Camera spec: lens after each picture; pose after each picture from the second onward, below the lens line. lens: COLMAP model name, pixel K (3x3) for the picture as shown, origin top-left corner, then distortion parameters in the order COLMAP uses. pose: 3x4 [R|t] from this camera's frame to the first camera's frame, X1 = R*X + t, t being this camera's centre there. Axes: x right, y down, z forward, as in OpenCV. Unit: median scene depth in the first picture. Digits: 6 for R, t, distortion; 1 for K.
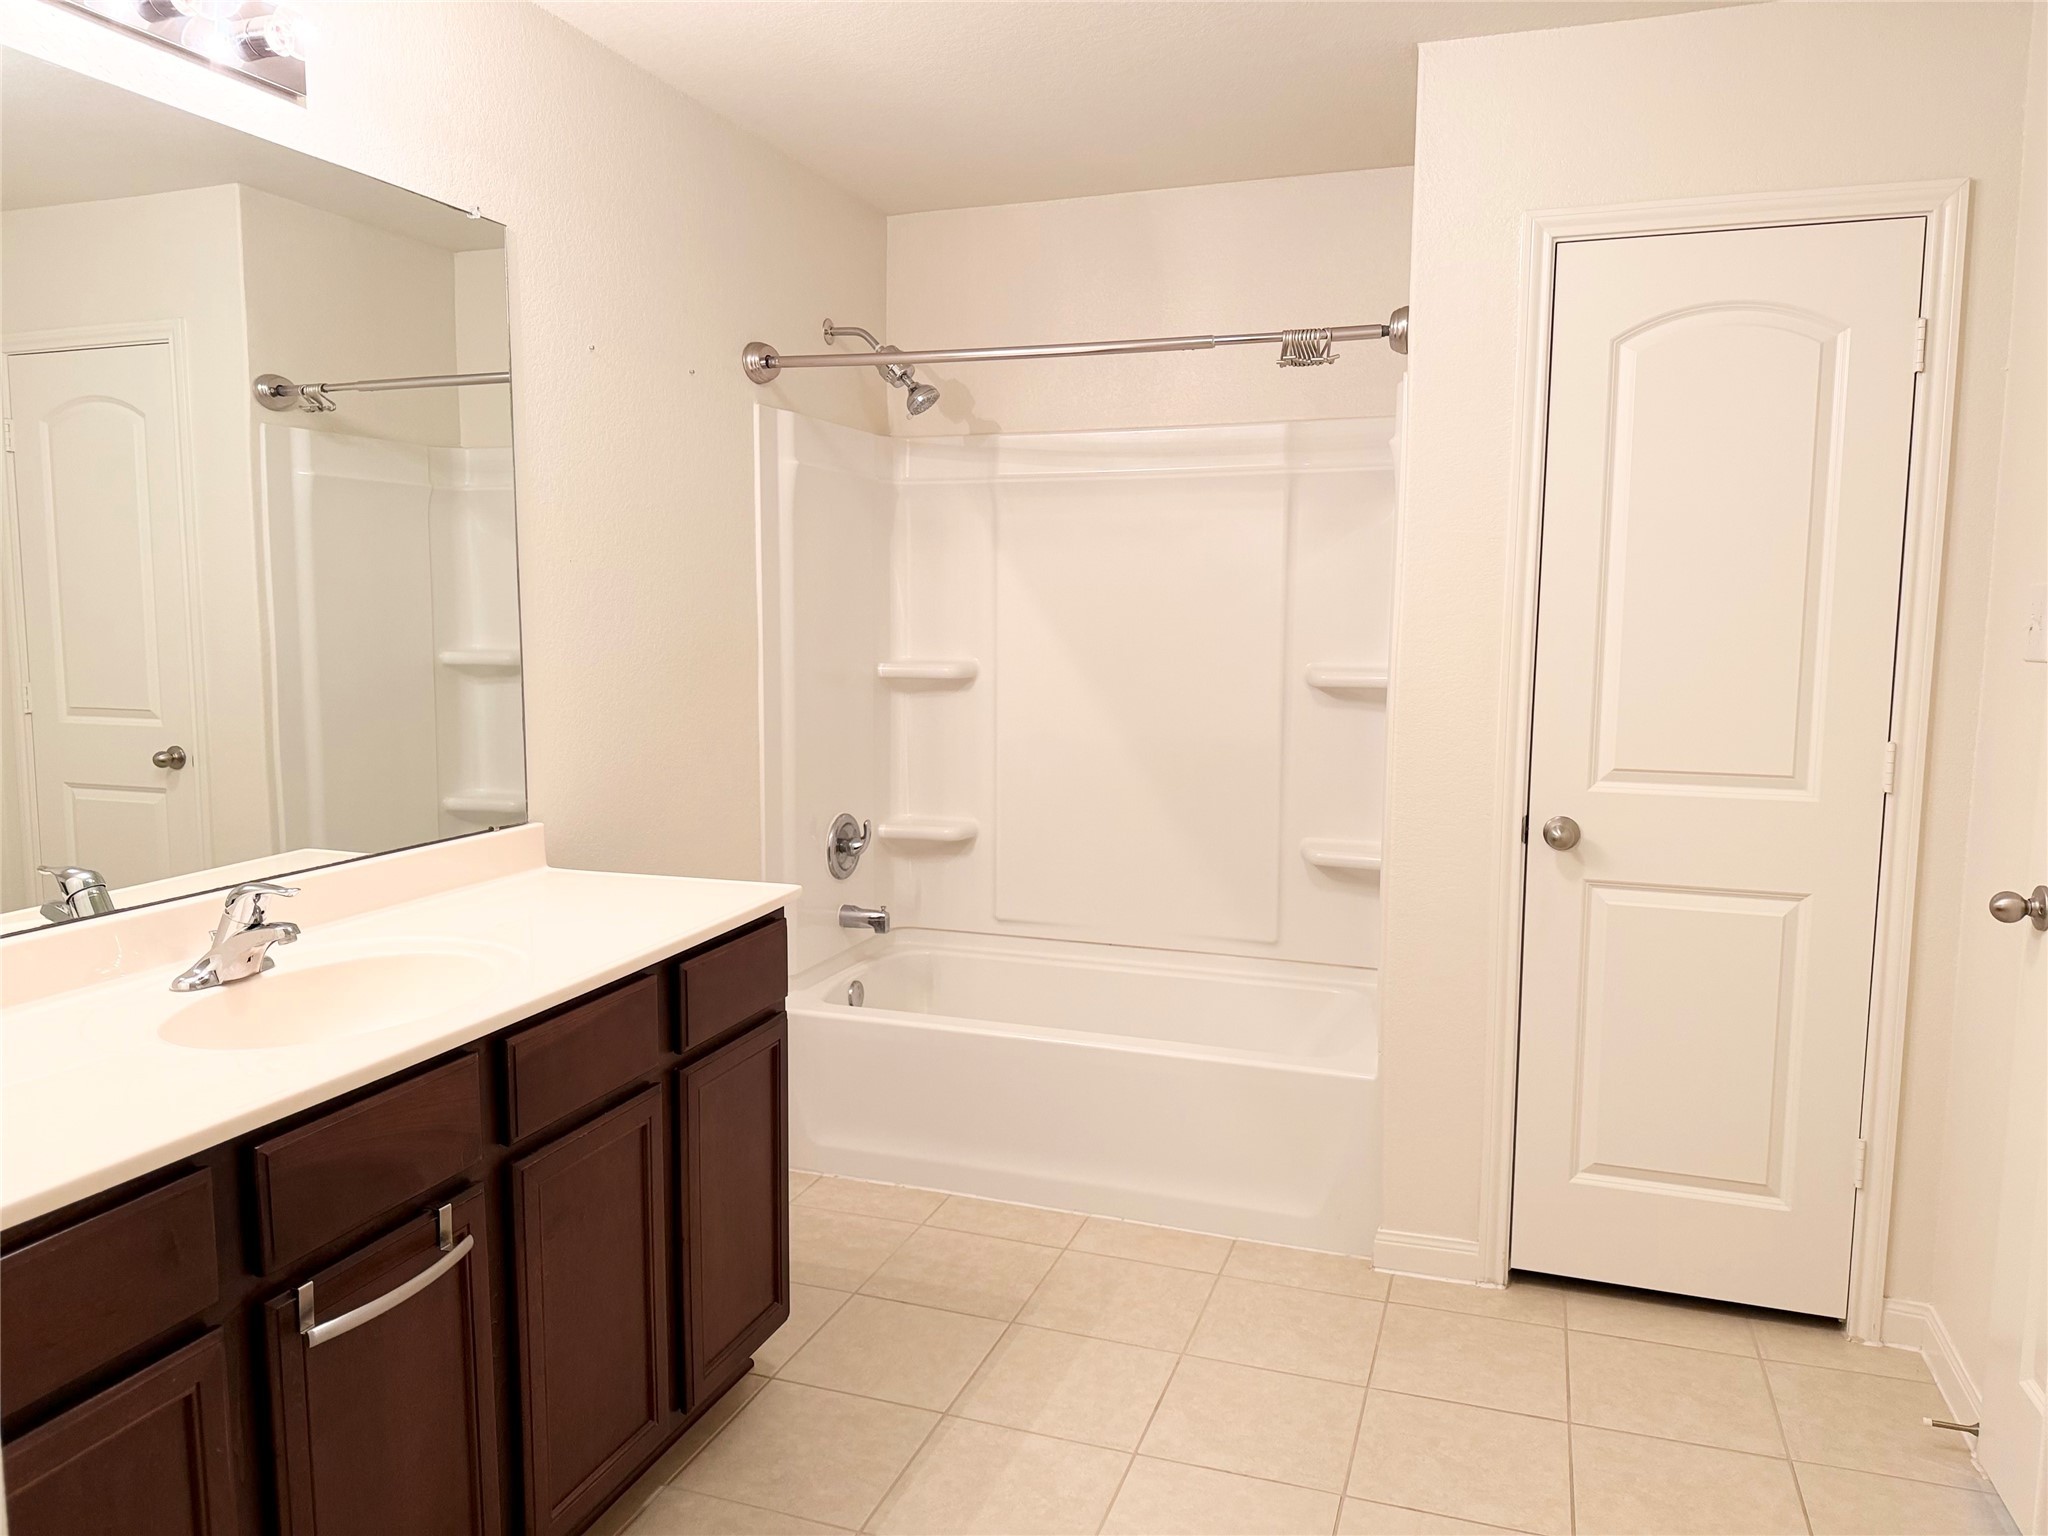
lens RADIAL K [[1430.8, 0, 1023.2], [0, 1430.8, 767.1], [0, 0, 1]] dist [-0.000013, -0.007534]
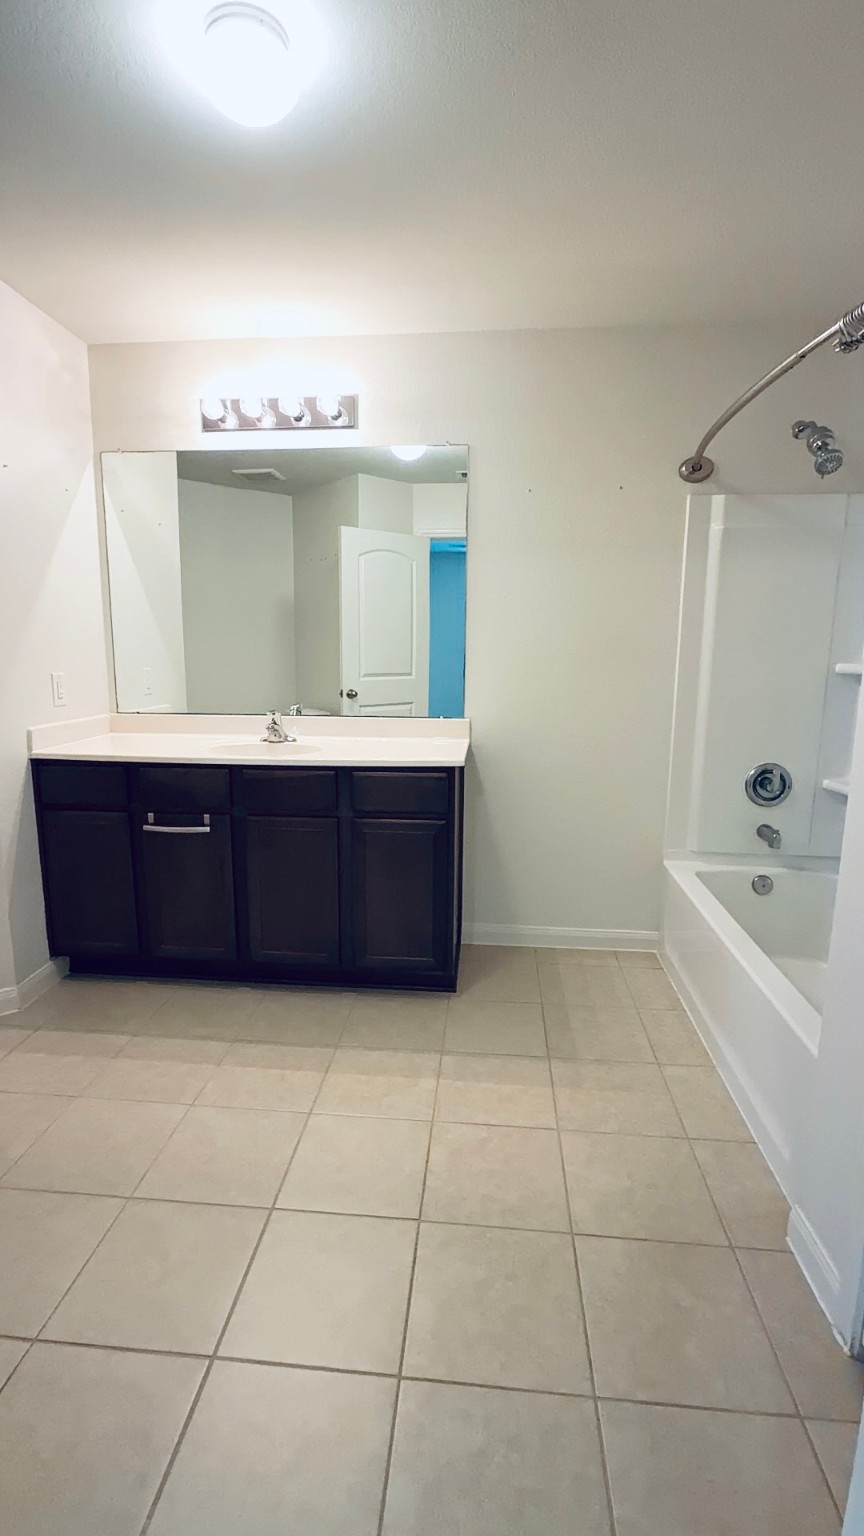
lens RADIAL K [[699.1, 0, 428.0], [0, 699.1, 769.5], [0, 0, 1]] dist [0.002400, 0.003078]
pose [[0.242094, 0.153579, -0.958021, 0.714573], [-0.115183, 0.984960, 0.128791, -0.018381], [0.963392, 0.079168, 0.256143, 0.689035]]
